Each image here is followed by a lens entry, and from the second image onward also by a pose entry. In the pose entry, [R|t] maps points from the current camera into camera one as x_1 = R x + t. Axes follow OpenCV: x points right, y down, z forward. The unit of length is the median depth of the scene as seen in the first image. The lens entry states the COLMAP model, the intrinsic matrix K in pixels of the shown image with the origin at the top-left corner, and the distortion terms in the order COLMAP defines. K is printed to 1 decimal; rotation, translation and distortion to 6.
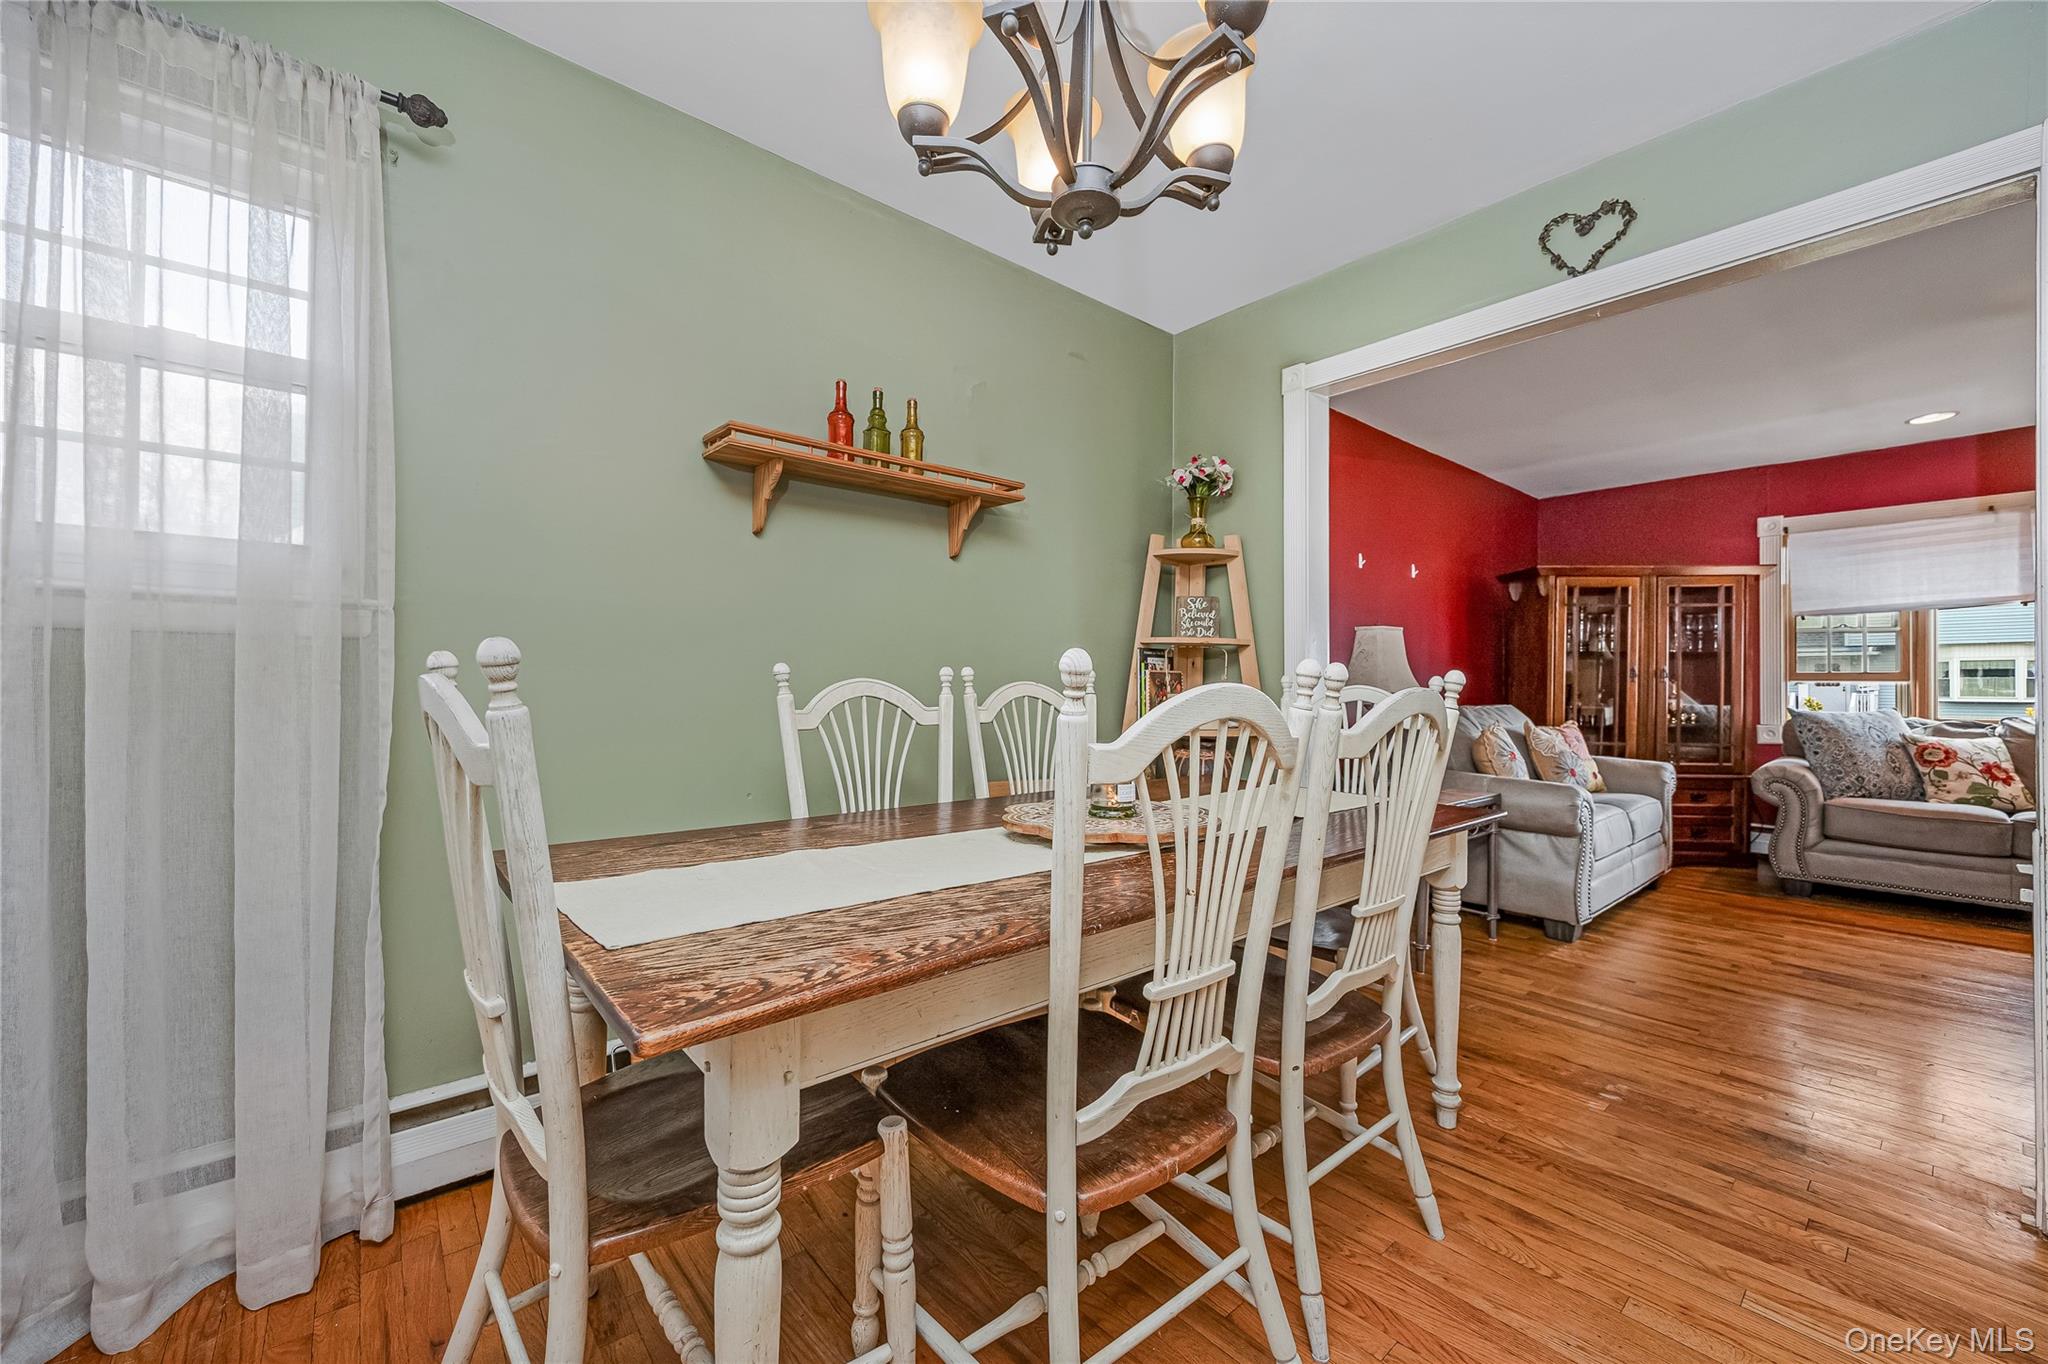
lens RADIAL K [[780.6, 0, 1000.8], [0, 780.6, 676.6], [0, 0, 1]] dist [0.002438, 0.000141]
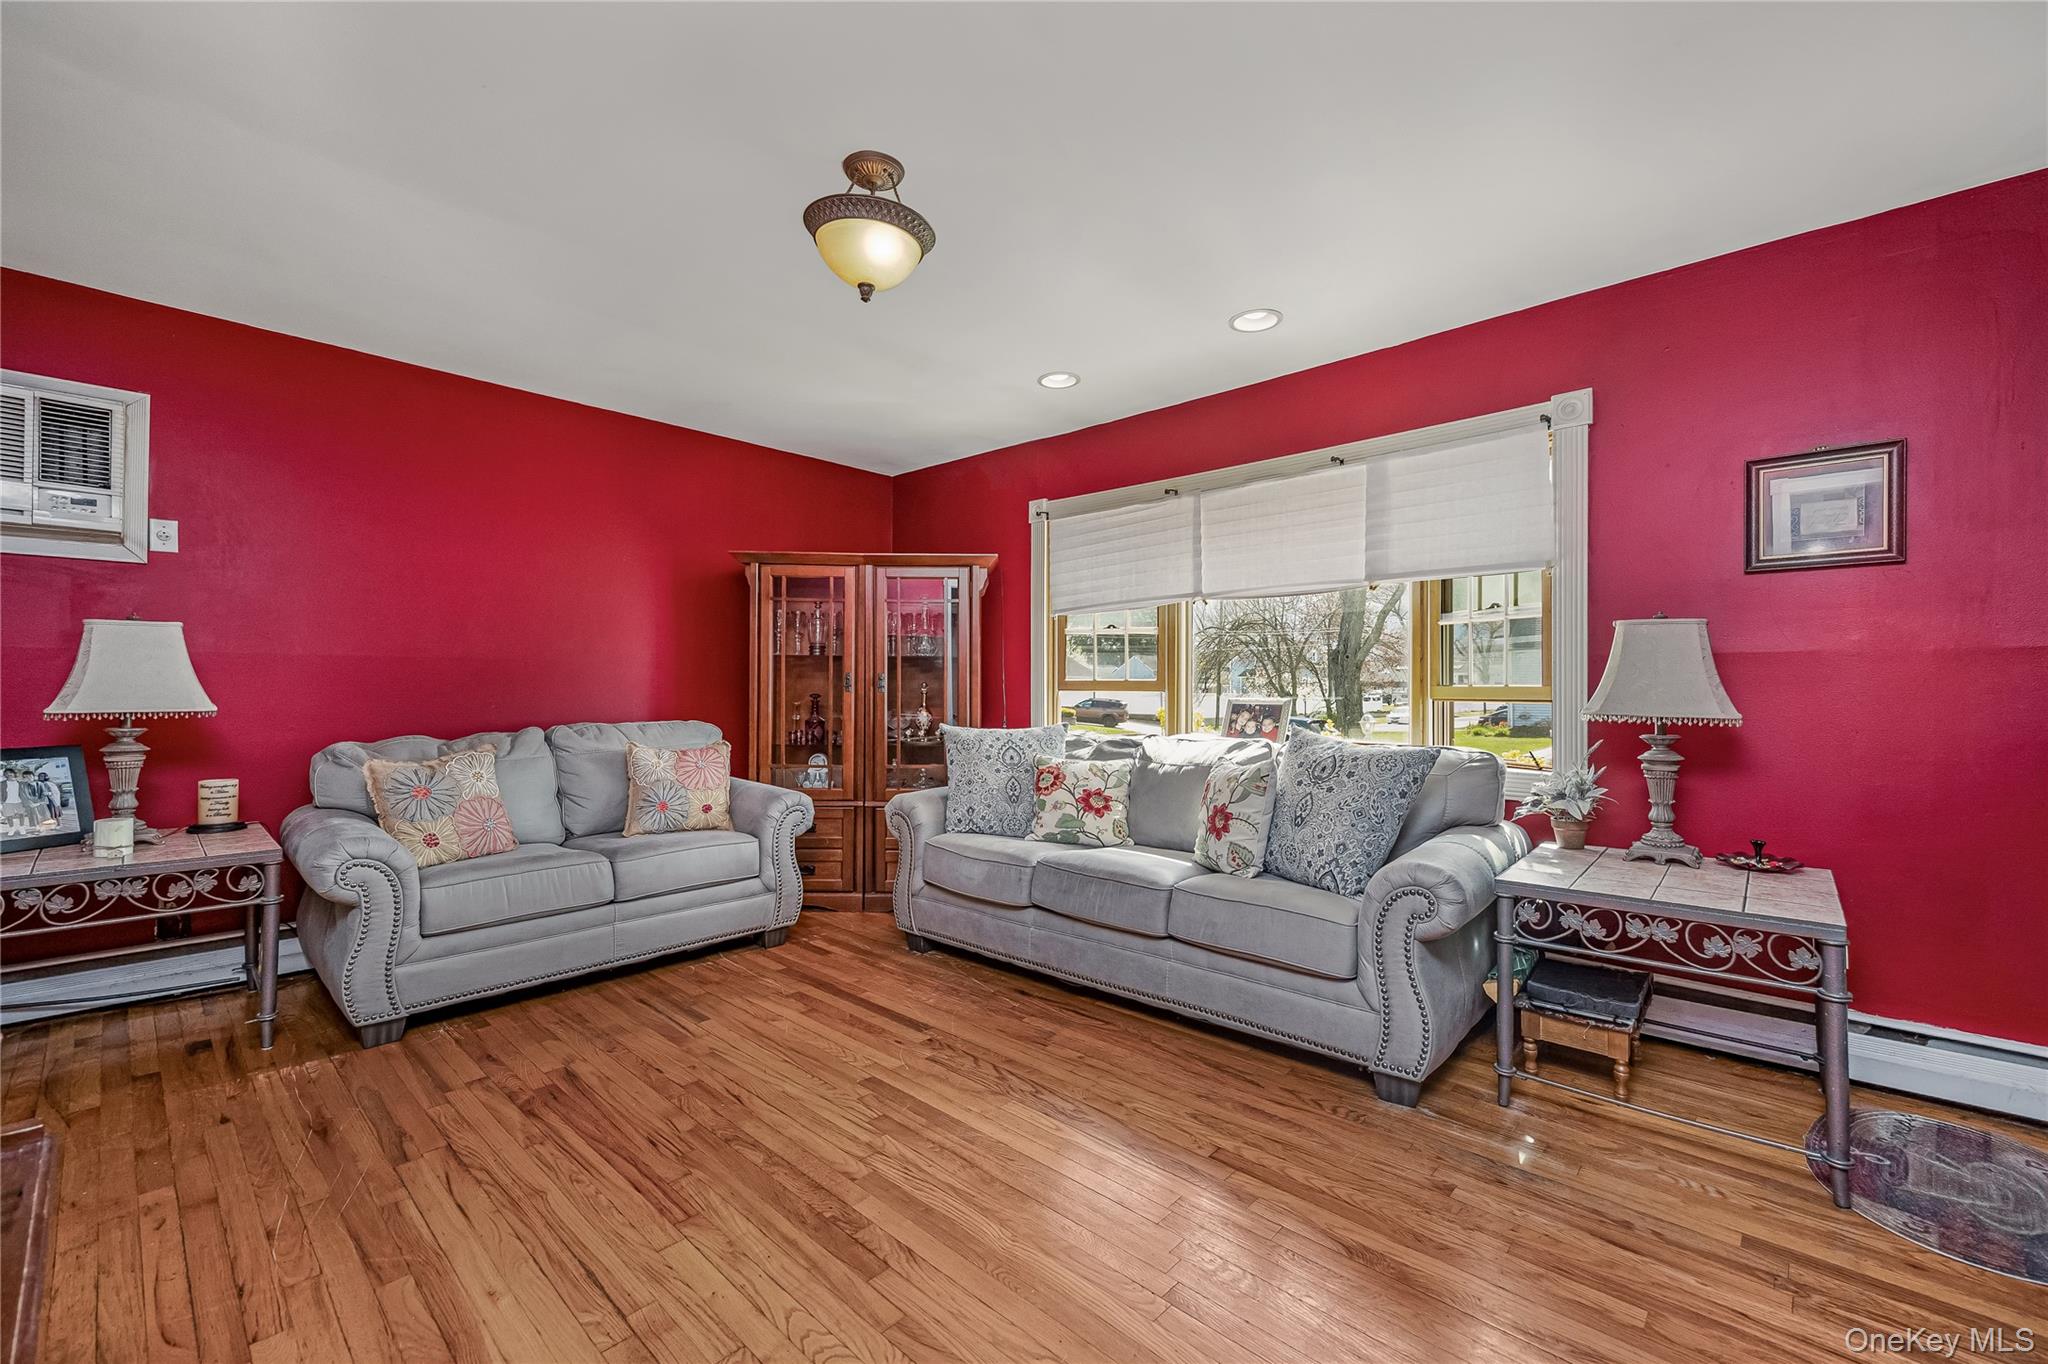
lens RADIAL K [[851.6, 0, 1005.6], [0, 851.6, 684.0], [0, 0, 1]] dist [0.016693, -0.002009]
pose [[0.991688, -0.000703, 0.128668, 1.375349], [0.000292, 0.999995, 0.003210, -0.009463], [-0.128669, -0.003146, 0.991683, 0.133115]]
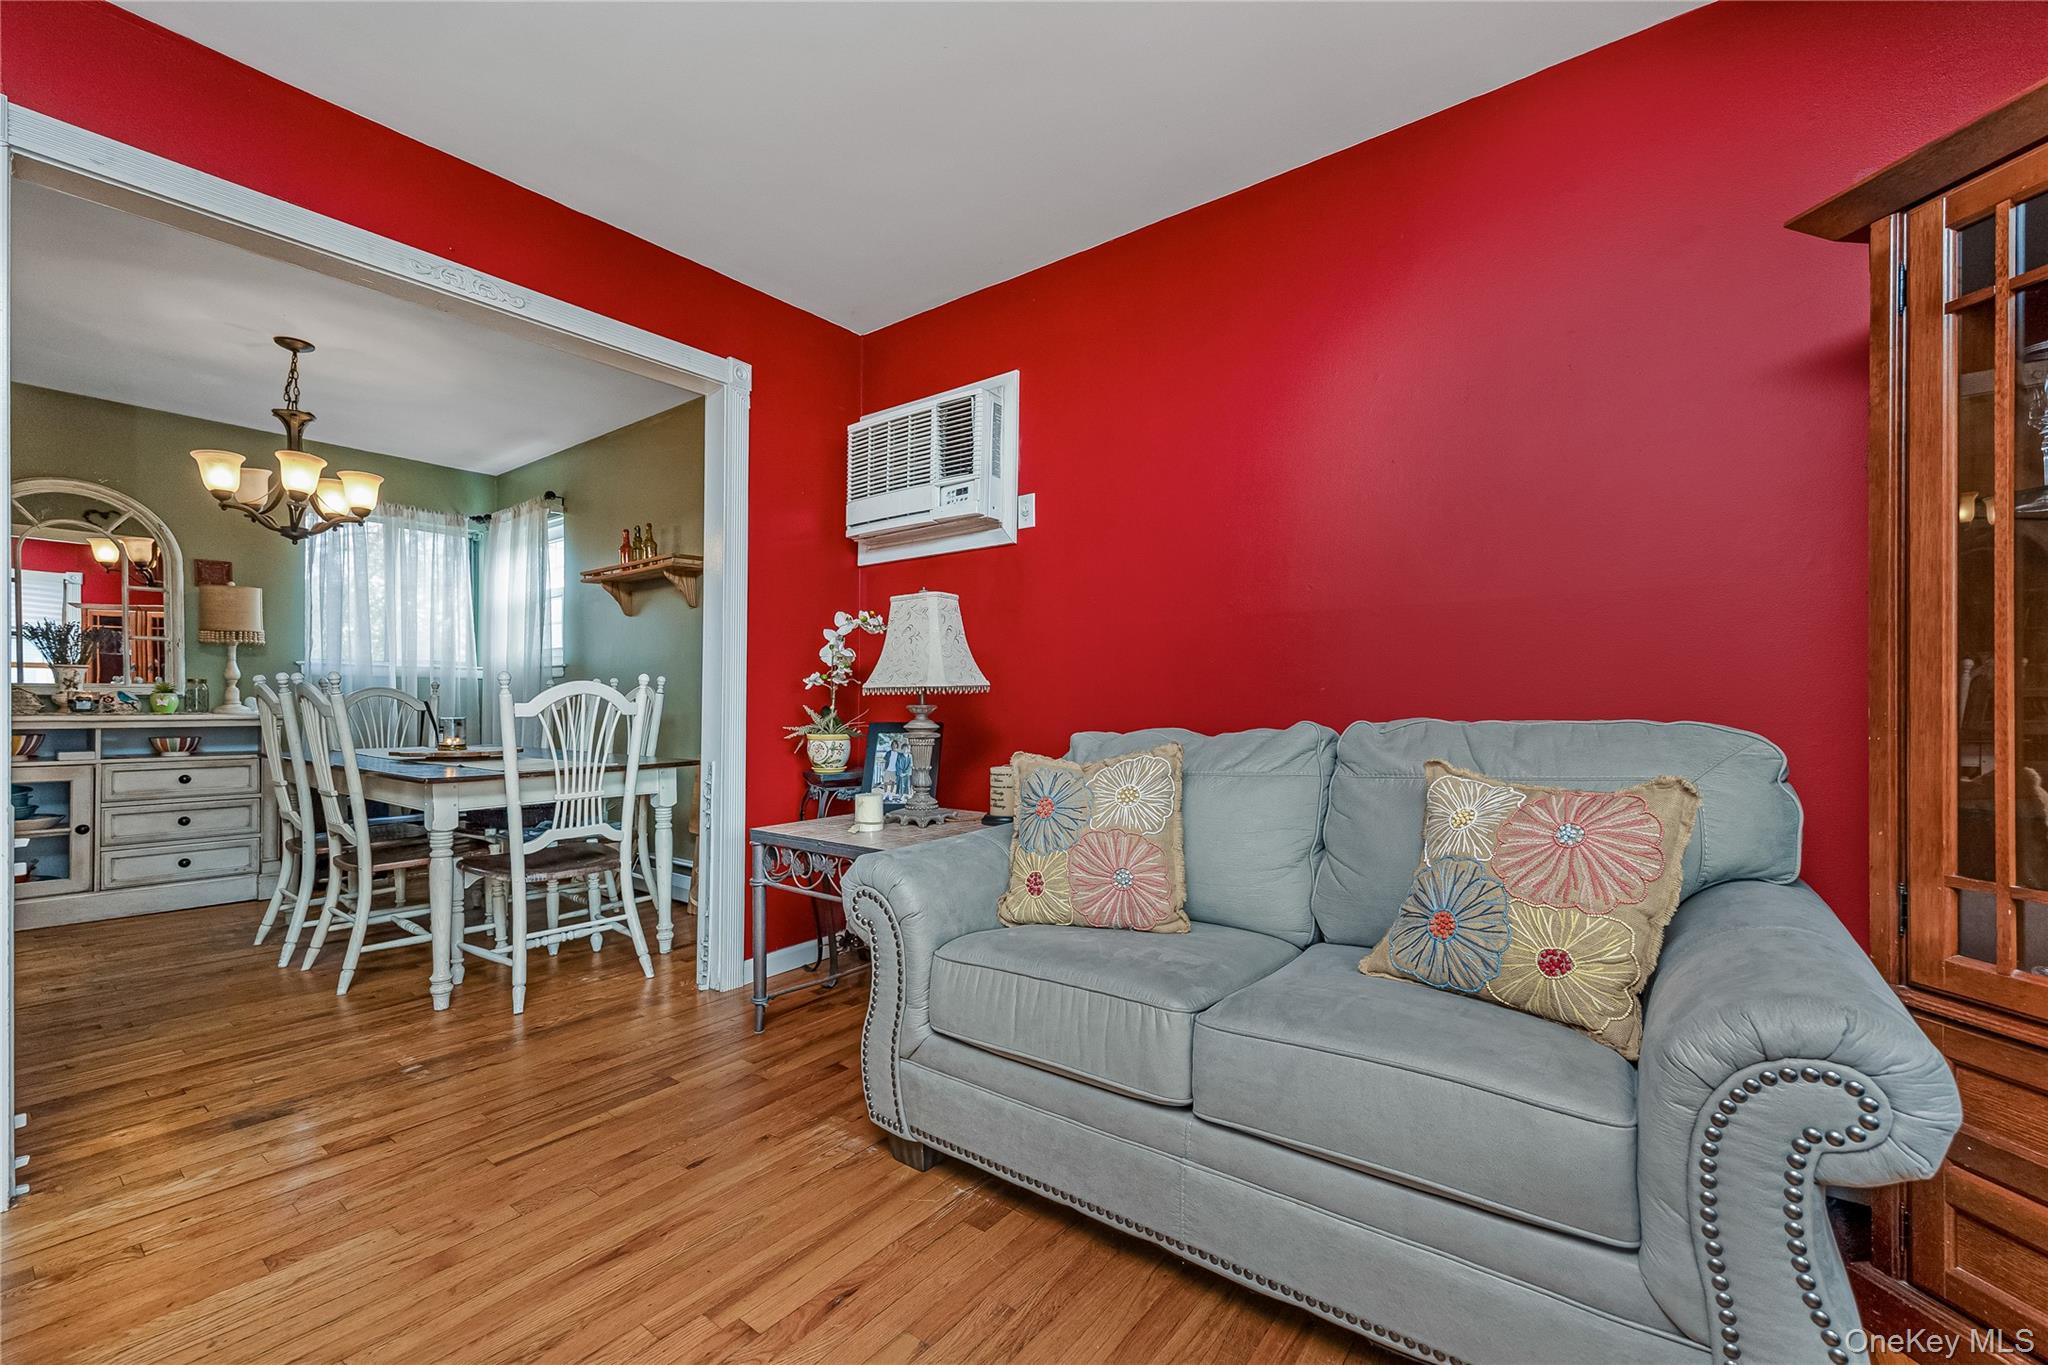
lens RADIAL K [[851.6, 0, 1066.8], [0, 851.6, 693.2], [0, 0, 1]] dist [0.016693, -0.002009]
pose [[0.246674, -0.017179, -0.968946, 1.475294], [0.008705, 0.999842, -0.015511, 0.042684], [0.969059, -0.004609, 0.246785, 1.088510]]
